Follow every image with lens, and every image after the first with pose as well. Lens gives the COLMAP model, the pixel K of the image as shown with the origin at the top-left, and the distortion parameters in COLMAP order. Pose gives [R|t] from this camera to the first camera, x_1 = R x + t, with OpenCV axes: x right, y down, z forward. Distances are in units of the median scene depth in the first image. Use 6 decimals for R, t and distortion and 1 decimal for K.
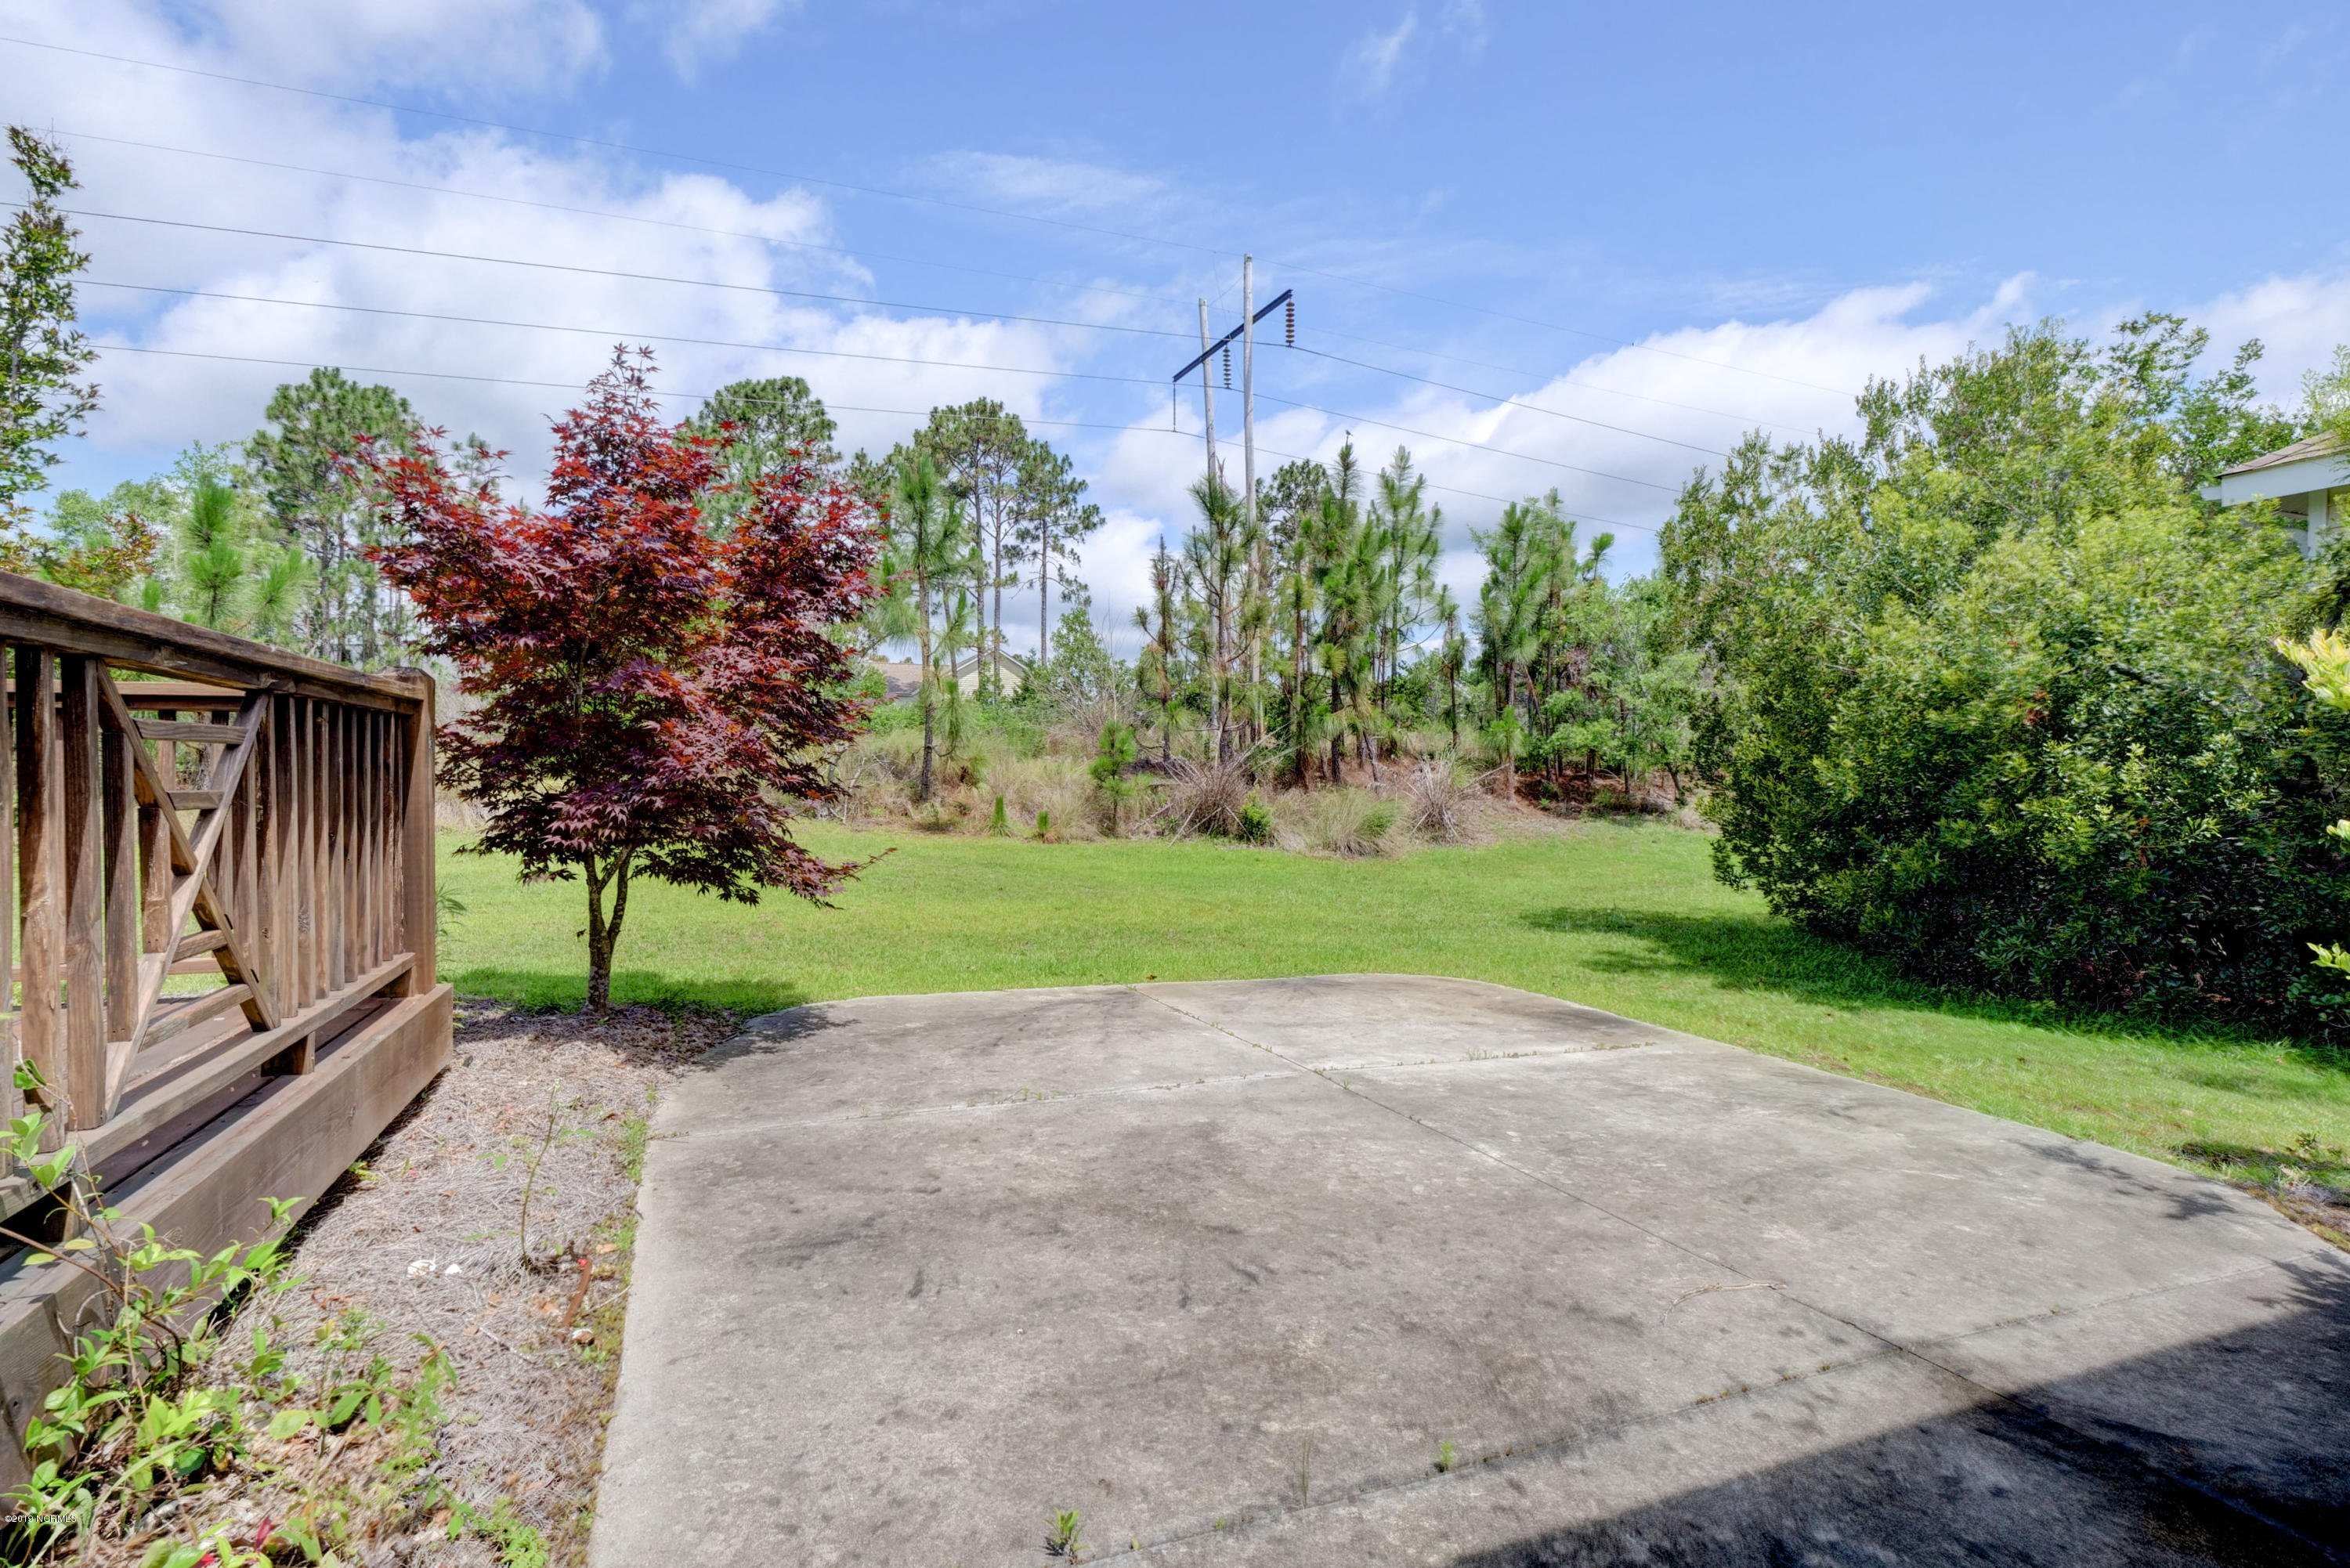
lens RADIAL K [[1141.0, 0, 1178.0], [0, 1141.0, 782.7], [0, 0, 1]] dist [-0.009463, 0.000897]
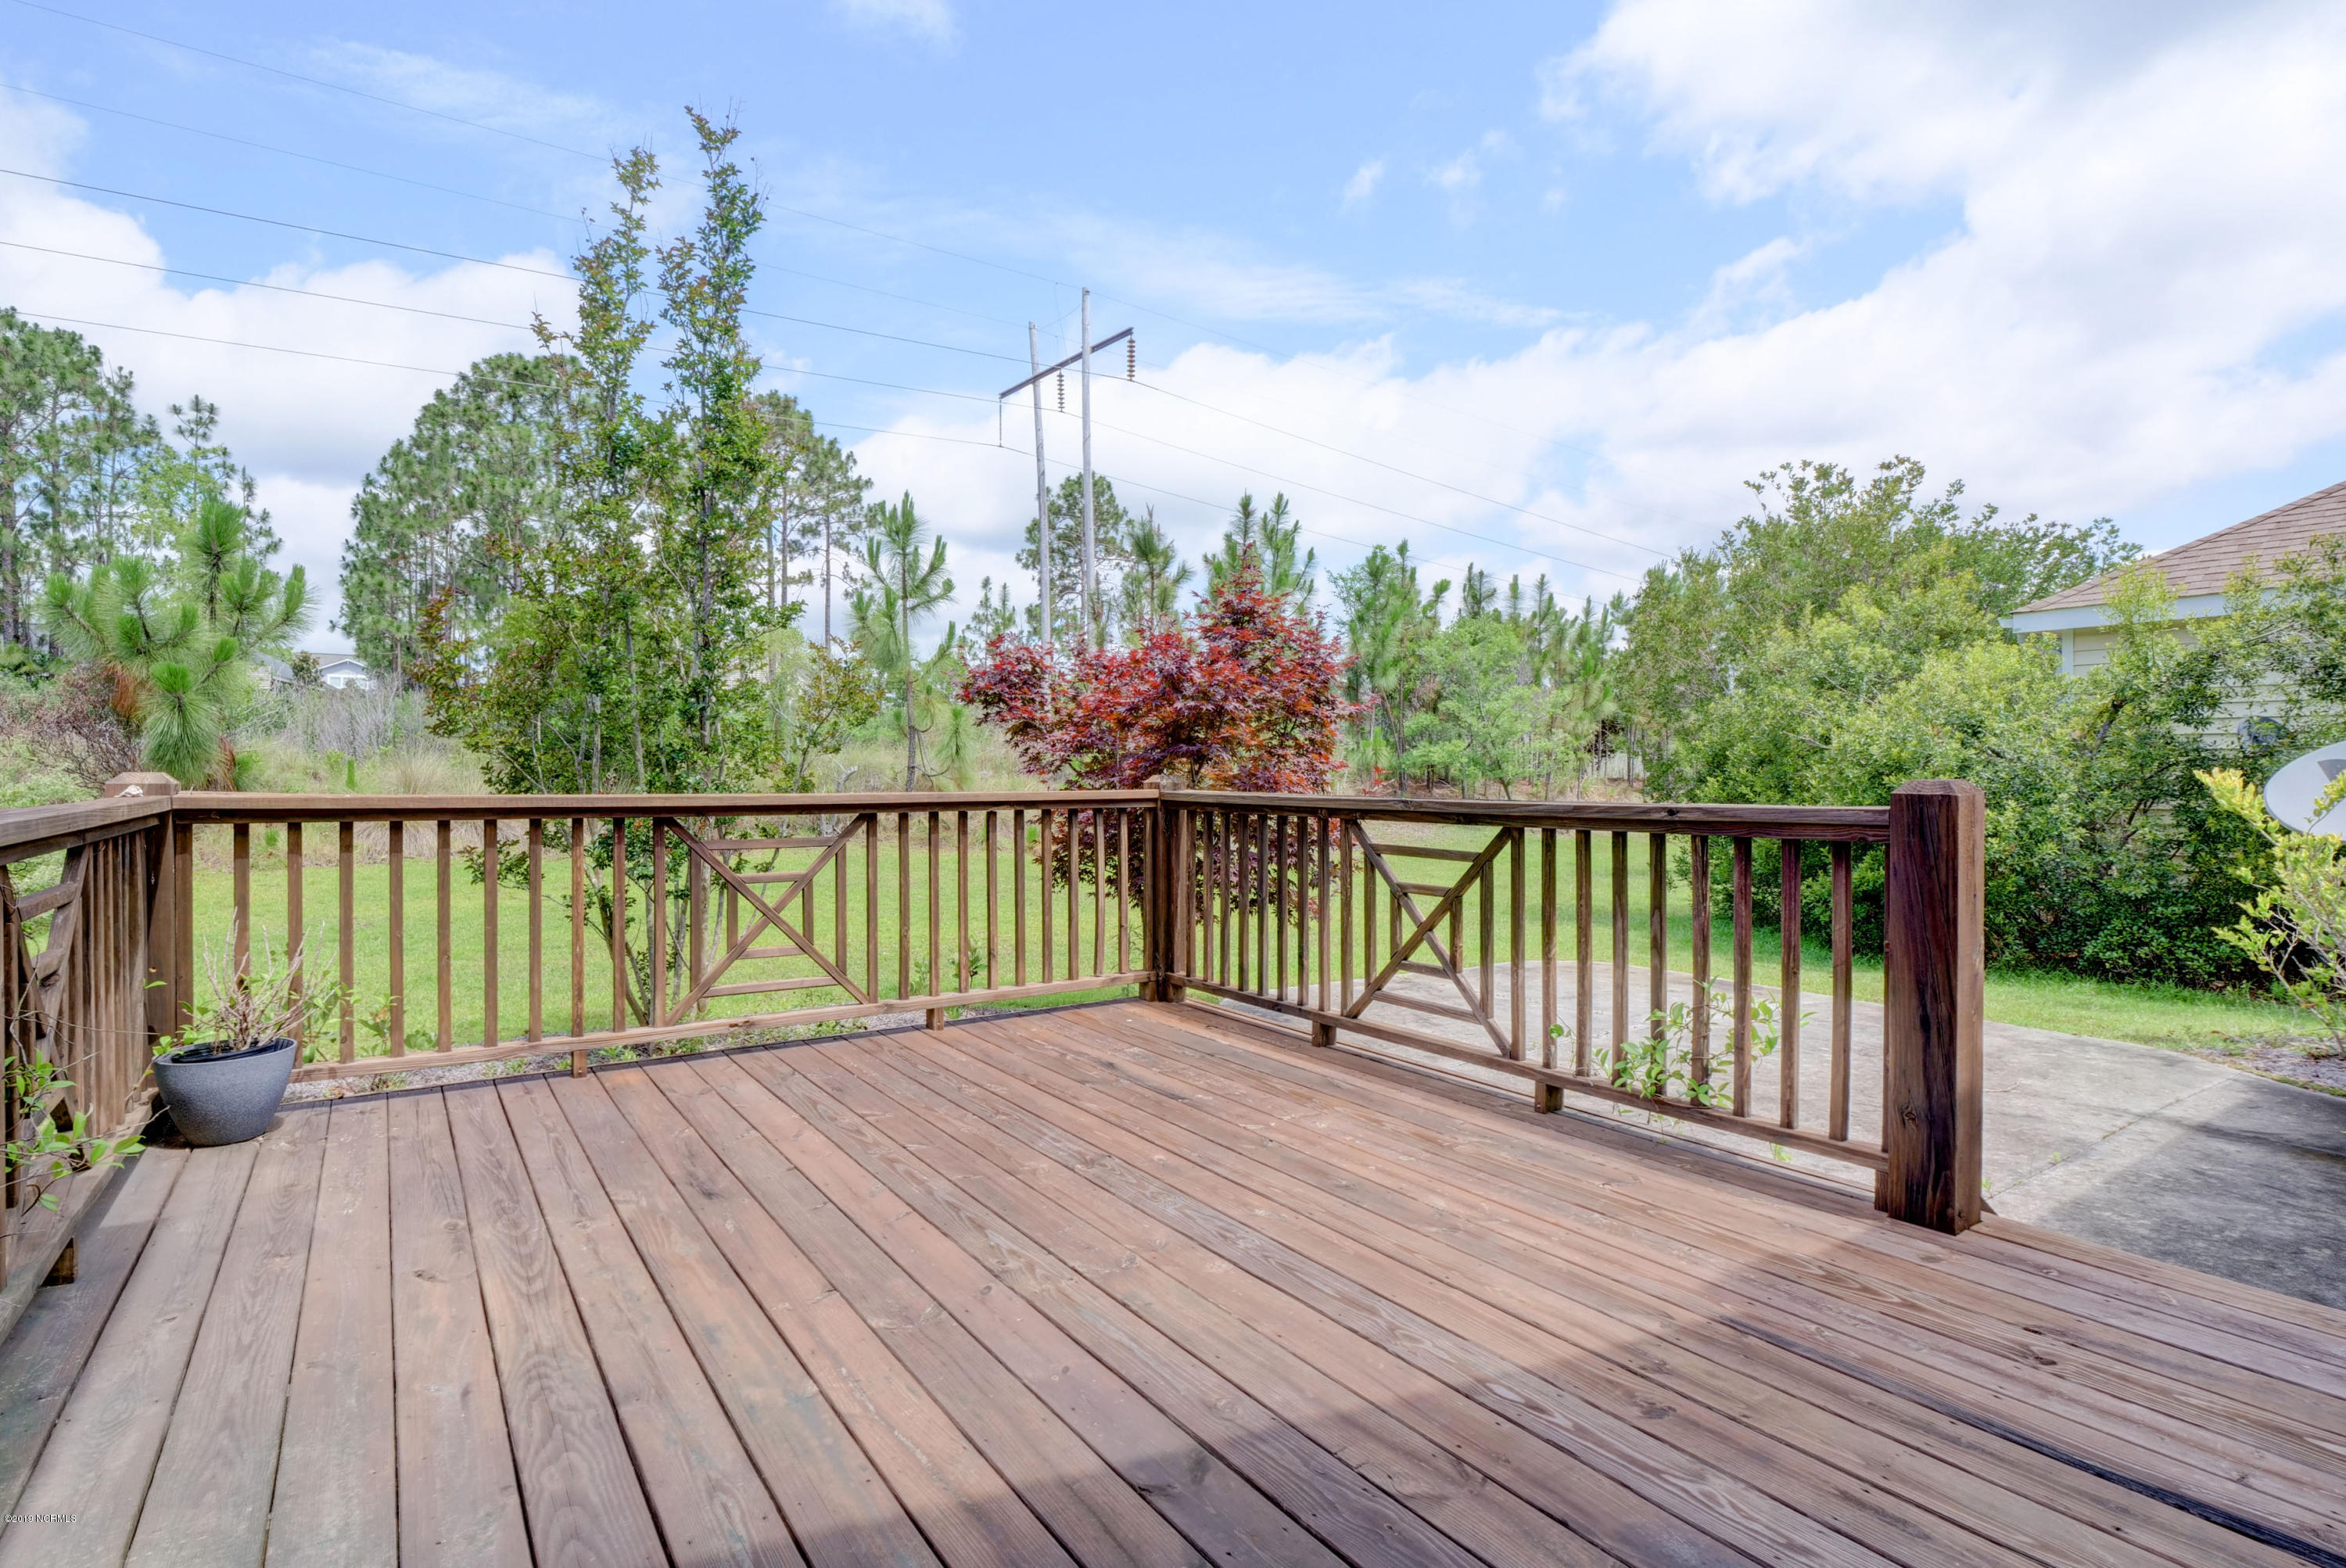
lens RADIAL K [[1139.2, 0, 1157.0], [0, 1139.2, 781.1], [0, 0, 1]] dist [-0.009463, 0.000897]
pose [[0.974476, -0.001016, 0.224491, -0.093683], [-0.000077, 0.999988, 0.004860, -0.009149], [-0.224493, -0.004753, 0.974464, -0.038877]]
